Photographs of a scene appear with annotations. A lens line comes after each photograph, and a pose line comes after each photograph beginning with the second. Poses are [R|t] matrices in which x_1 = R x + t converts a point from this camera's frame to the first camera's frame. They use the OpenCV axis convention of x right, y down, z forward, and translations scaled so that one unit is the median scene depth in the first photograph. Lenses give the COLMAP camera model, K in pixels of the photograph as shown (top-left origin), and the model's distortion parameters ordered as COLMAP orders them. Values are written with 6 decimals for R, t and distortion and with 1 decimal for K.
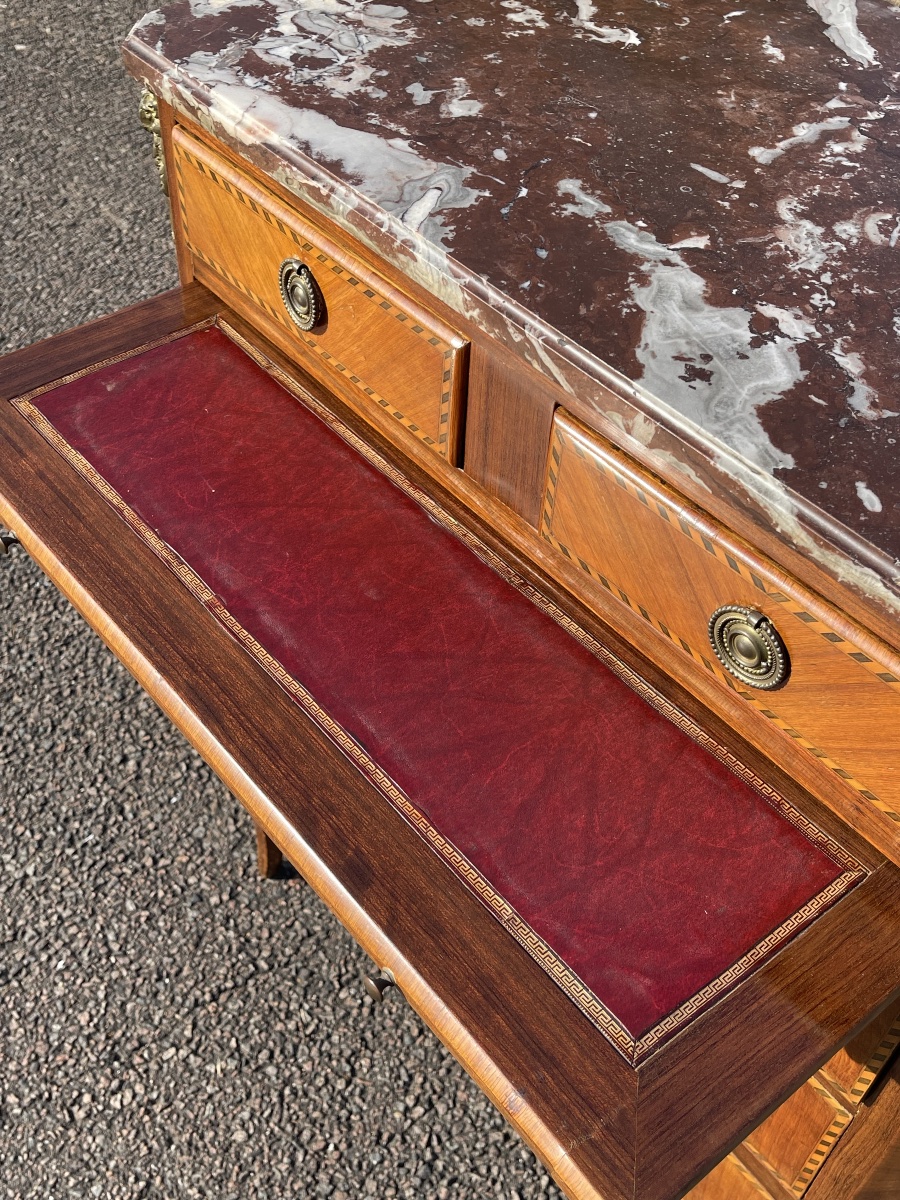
lens RADIAL K [[1314.9, 0, 424.1], [0, 1314.9, 607.0], [0, 0, 1]] dist [0.011947, 0.000000]
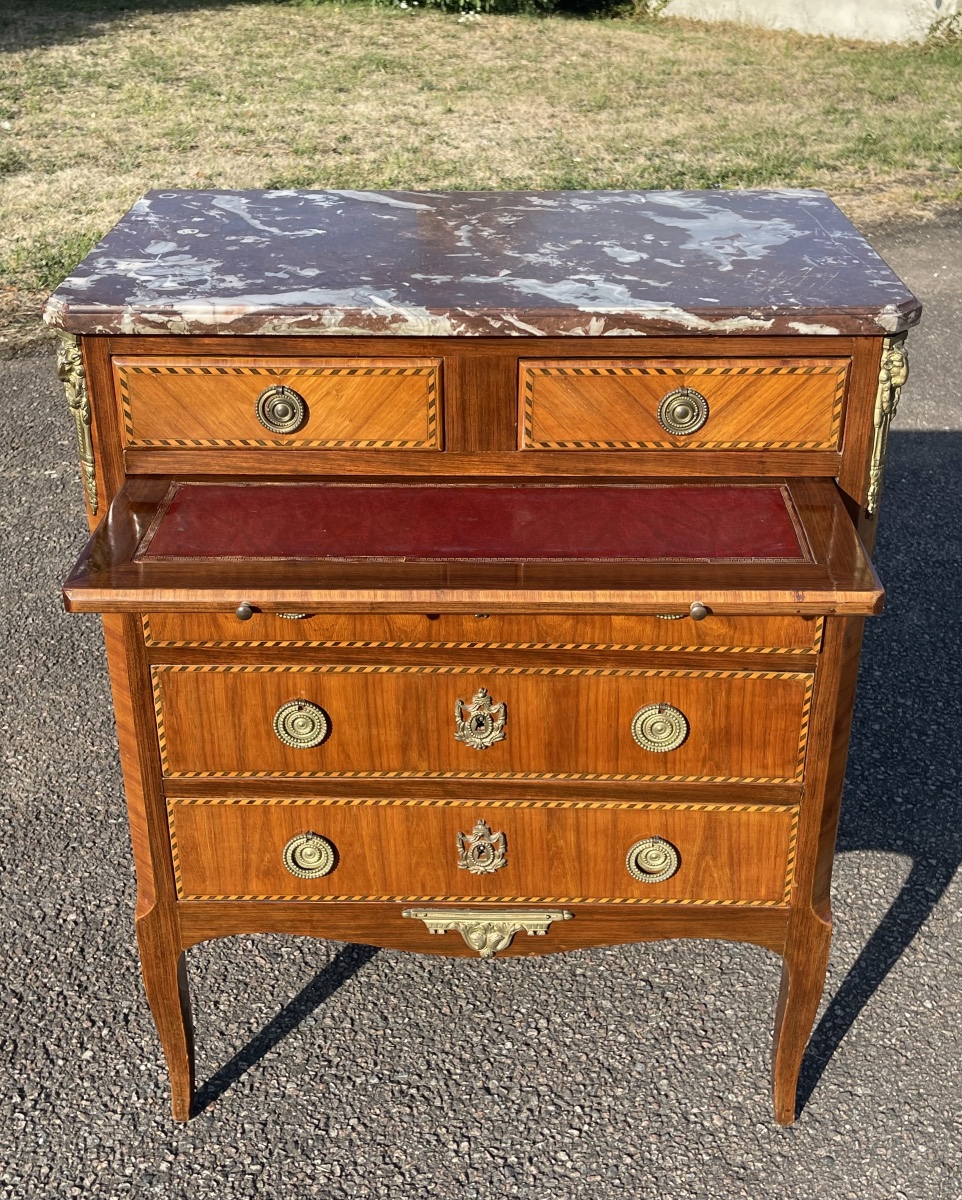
lens RADIAL K [[1500.9, 0, 472.3], [0, 1500.9, 566.9], [0, 0, 1]] dist [0.058575, 0.000000]
pose [[0.638234, -0.371695, 0.674166, -1.182623], [0.573623, 0.813656, -0.094449, 0.192387], [-0.513433, 0.446998, 0.732516, -0.270172]]
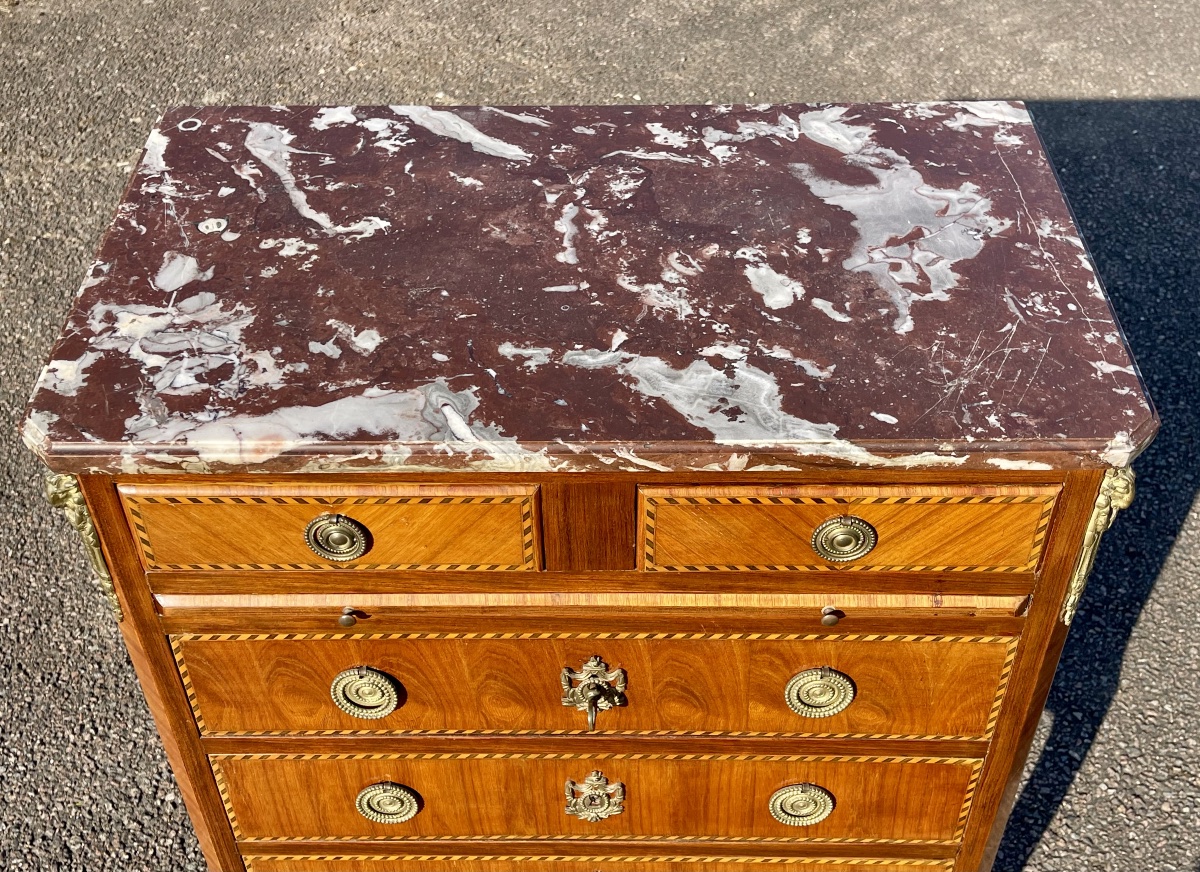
lens RADIAL K [[1450.3, 0, 599.0], [0, 1450.3, 437.6], [0, 0, 1]] dist [0.045441, 0.000000]
pose [[0.632111, -0.550839, 0.544989, -0.612631], [0.582275, 0.801712, 0.134960, -0.356395], [-0.511265, 0.232023, 0.827510, -0.211002]]
